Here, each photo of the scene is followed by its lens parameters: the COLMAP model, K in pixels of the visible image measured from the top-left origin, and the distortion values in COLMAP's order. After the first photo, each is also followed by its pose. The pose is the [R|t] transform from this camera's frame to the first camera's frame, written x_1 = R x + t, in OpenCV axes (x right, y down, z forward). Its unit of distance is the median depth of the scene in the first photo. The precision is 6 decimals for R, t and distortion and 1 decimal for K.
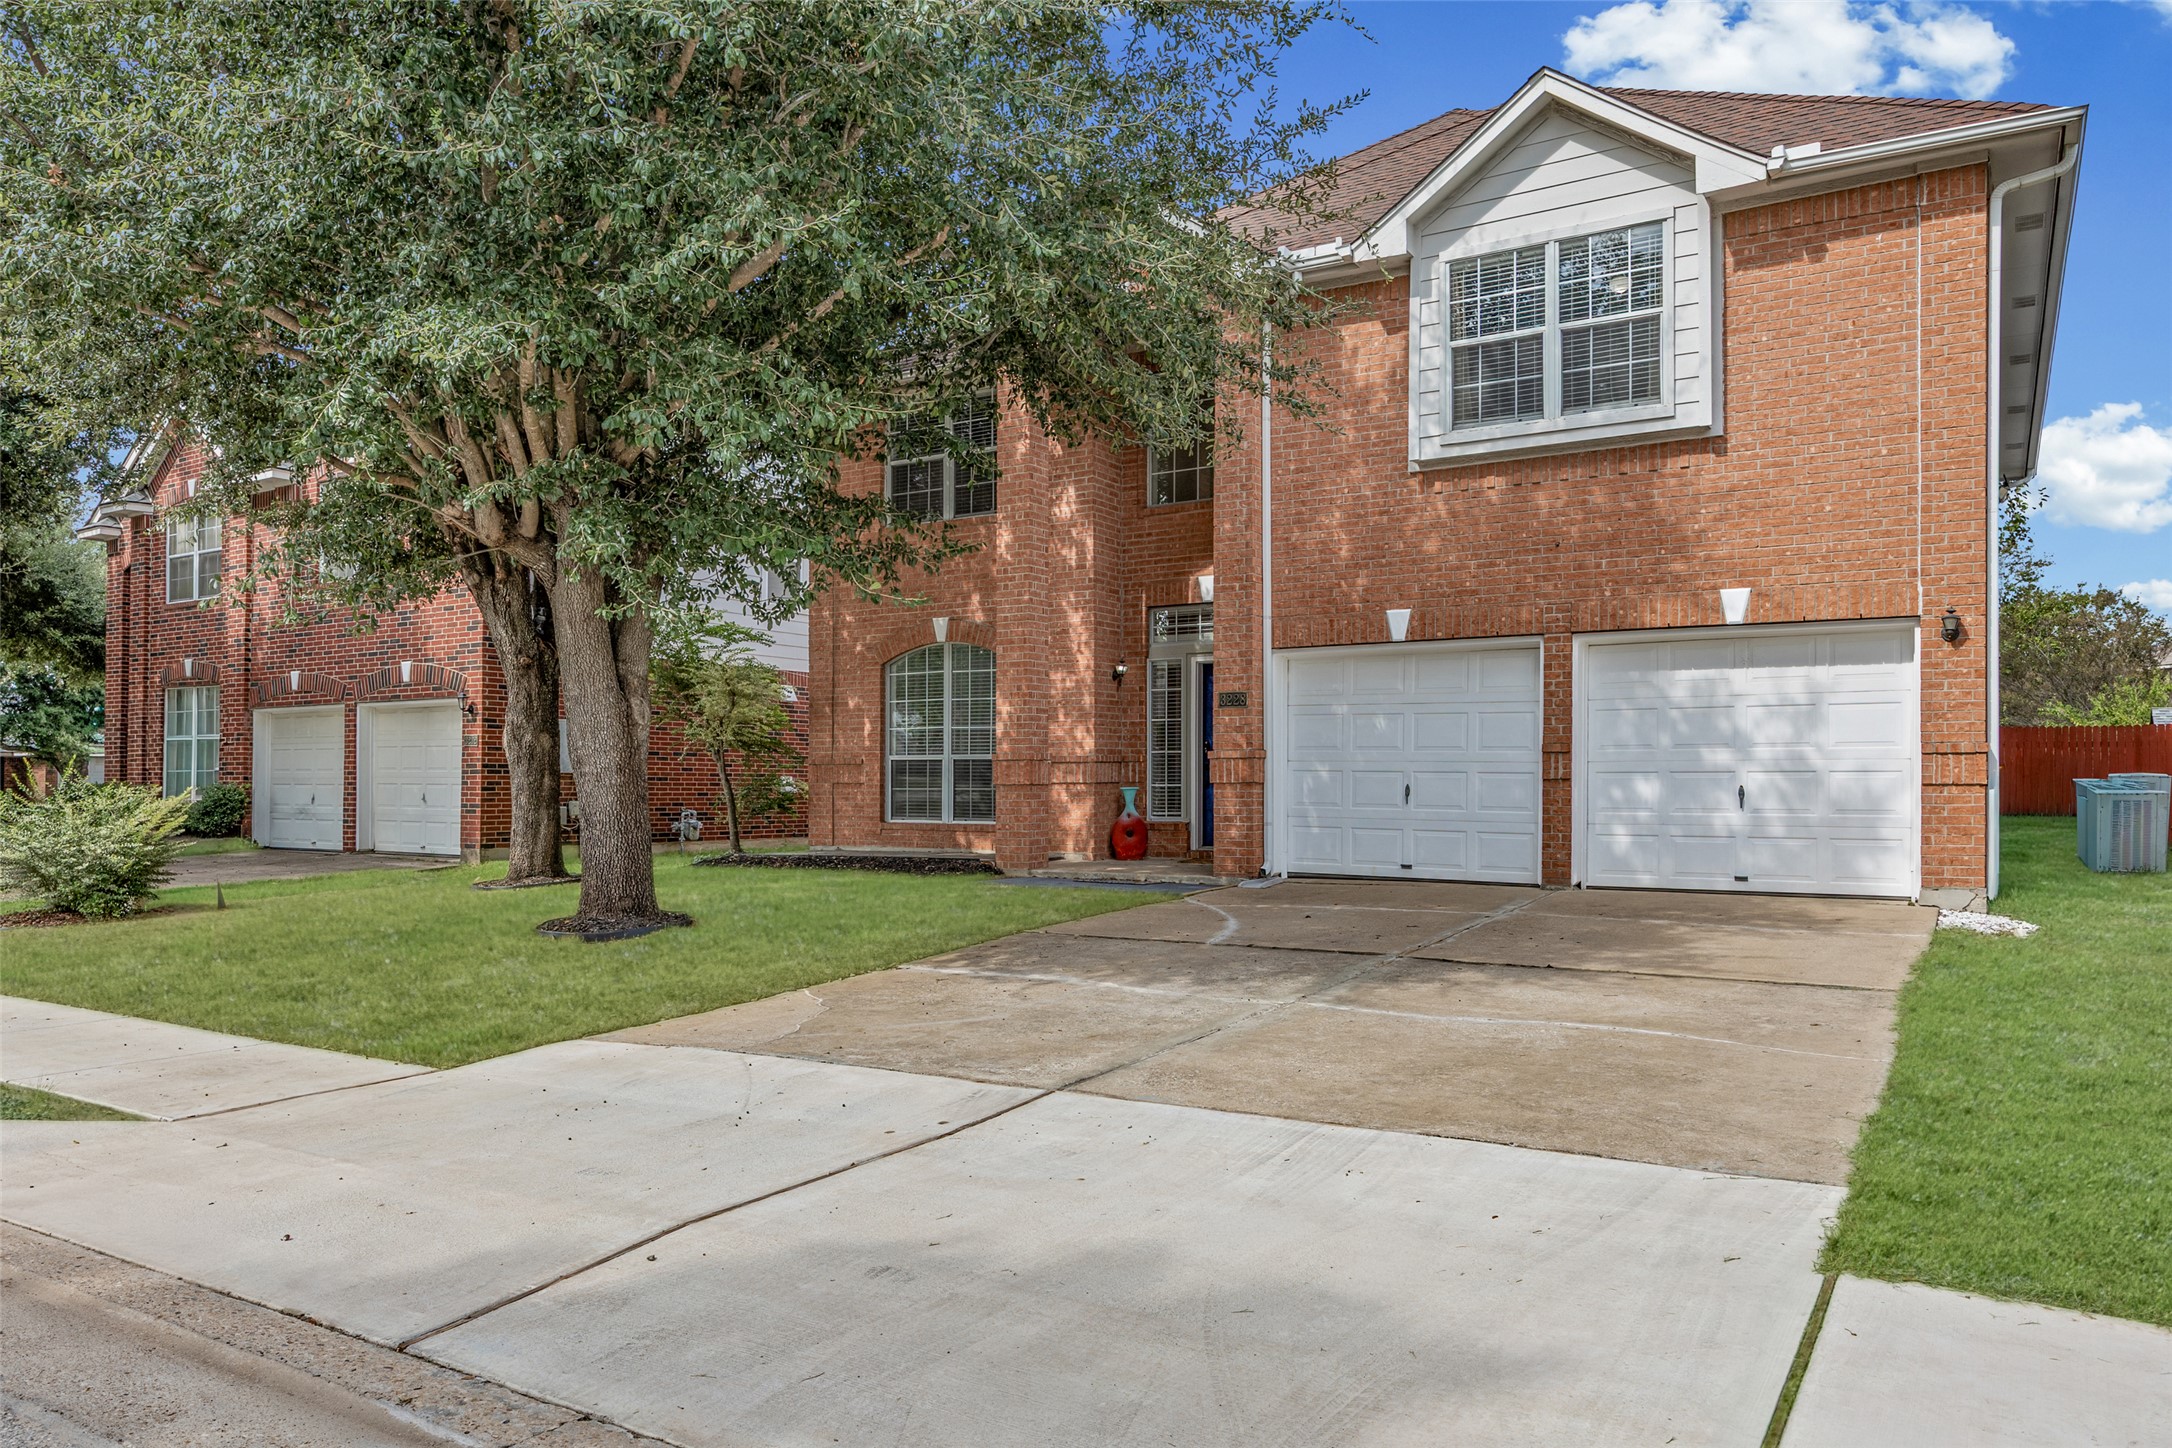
lens RADIAL K [[1475.1, 0, 1083.4], [0, 1475.1, 747.3], [0, 0, 1]] dist [0.010652, -0.004468]
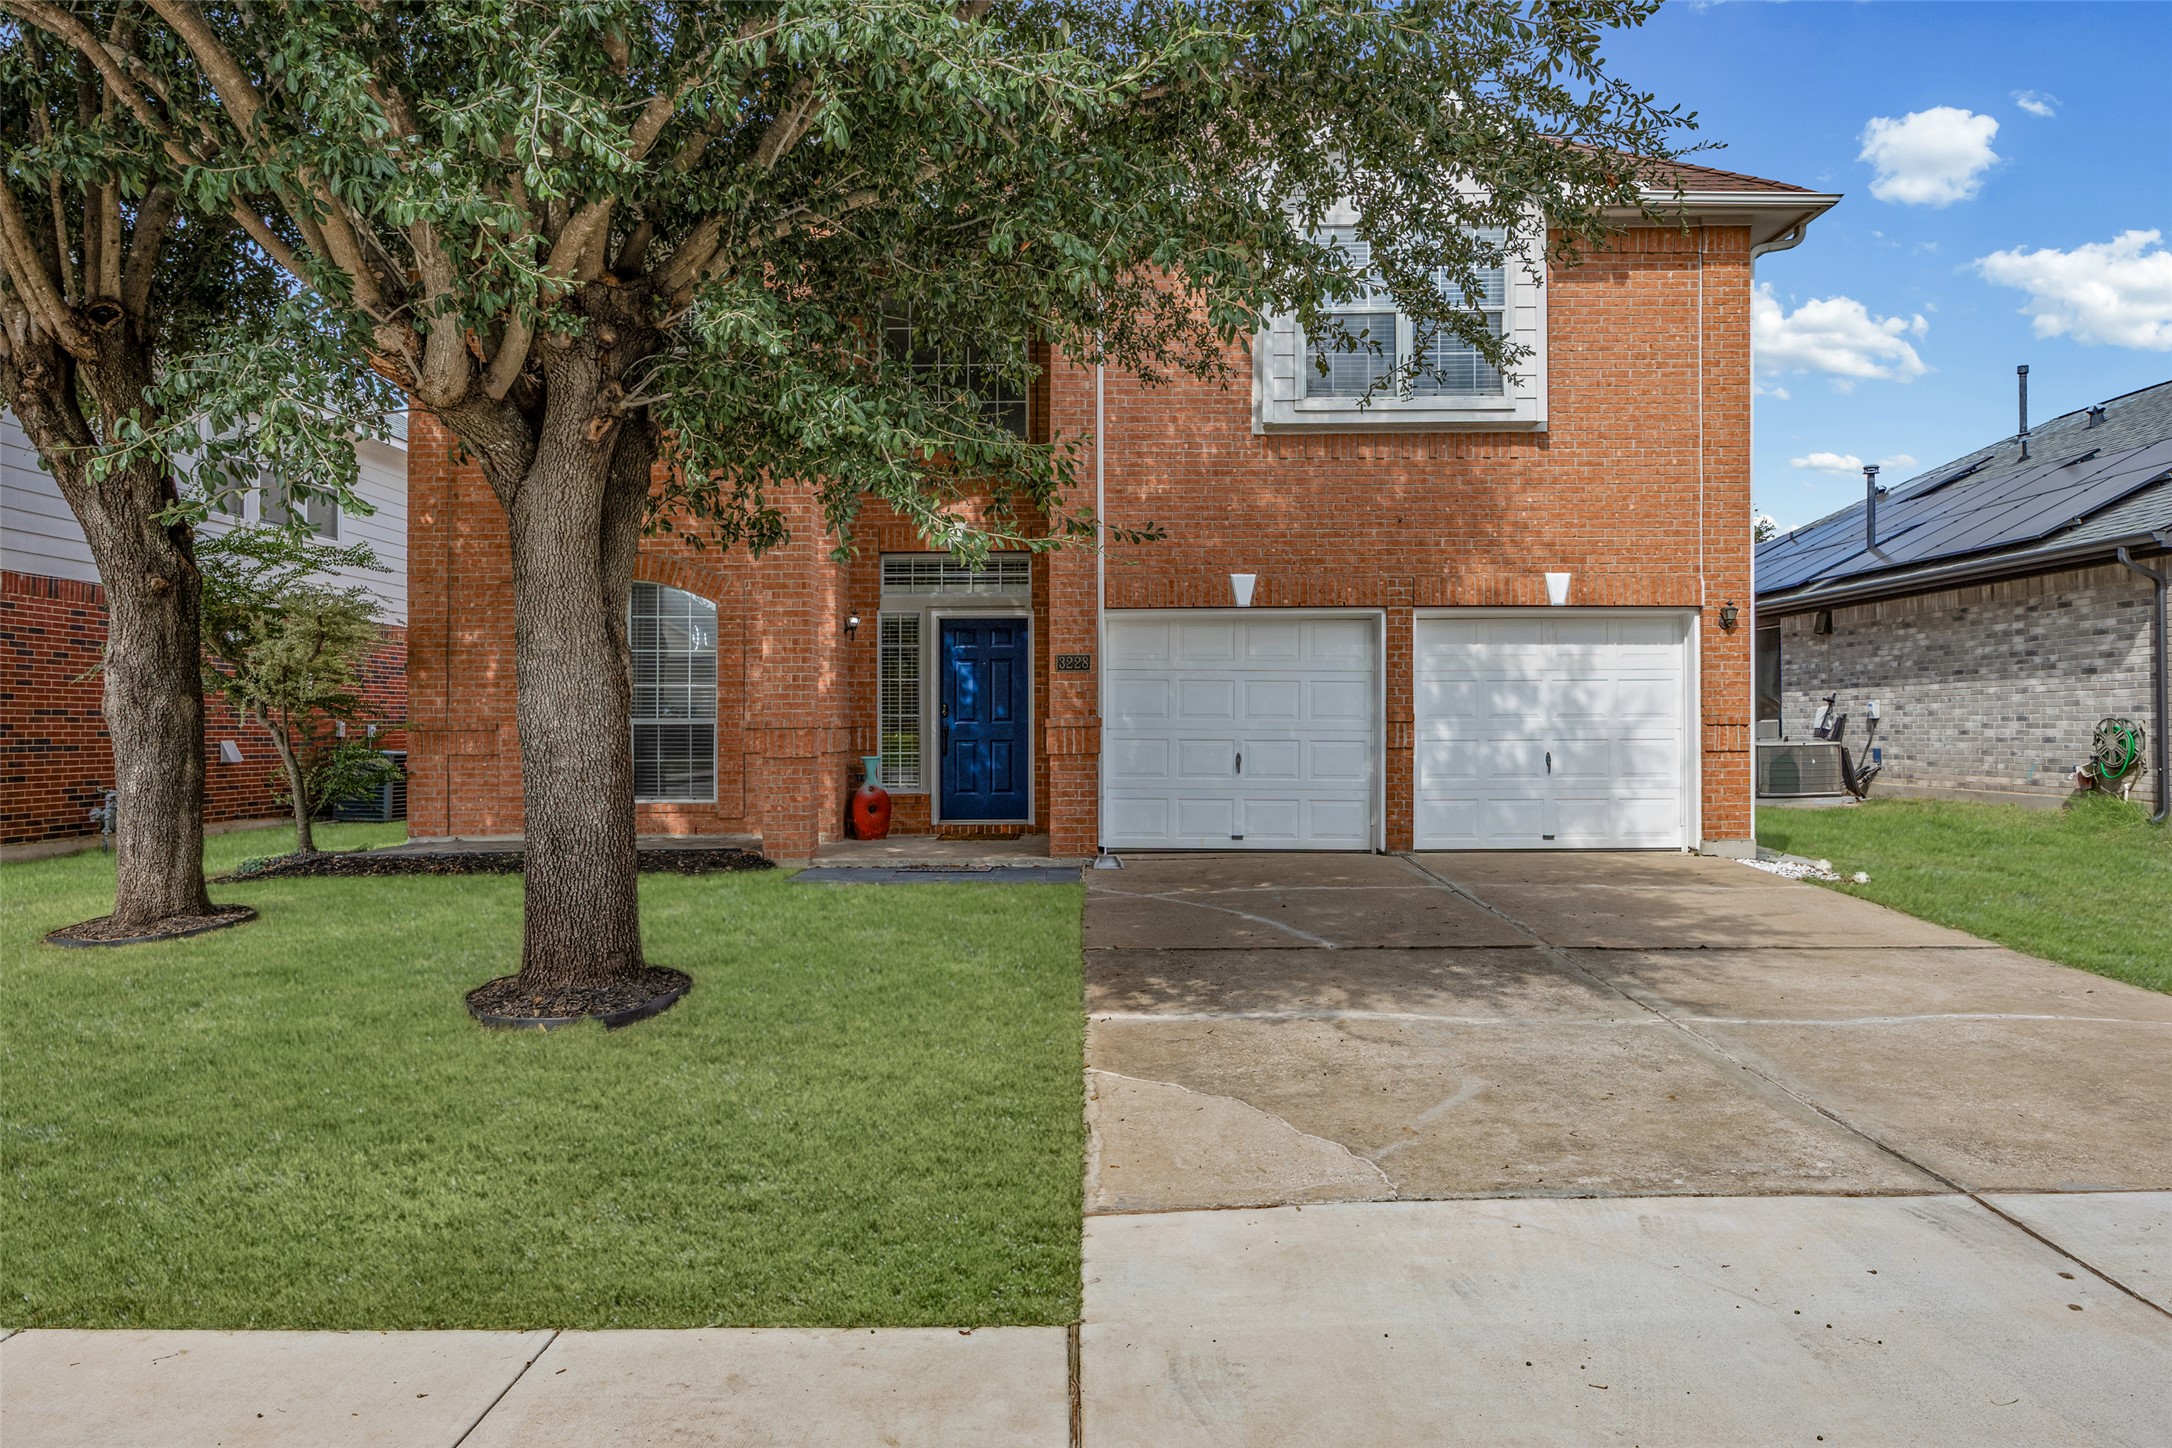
lens RADIAL K [[1395.1, 0, 1084.9], [0, 1395.1, 704.0], [0, 0, 1]] dist [0.000062, 0.002370]
pose [[0.850404, 0.002920, 0.526122, -0.379097], [-0.007628, 0.999948, 0.006781, -0.013897], [-0.526075, -0.009779, 0.850382, 0.287884]]
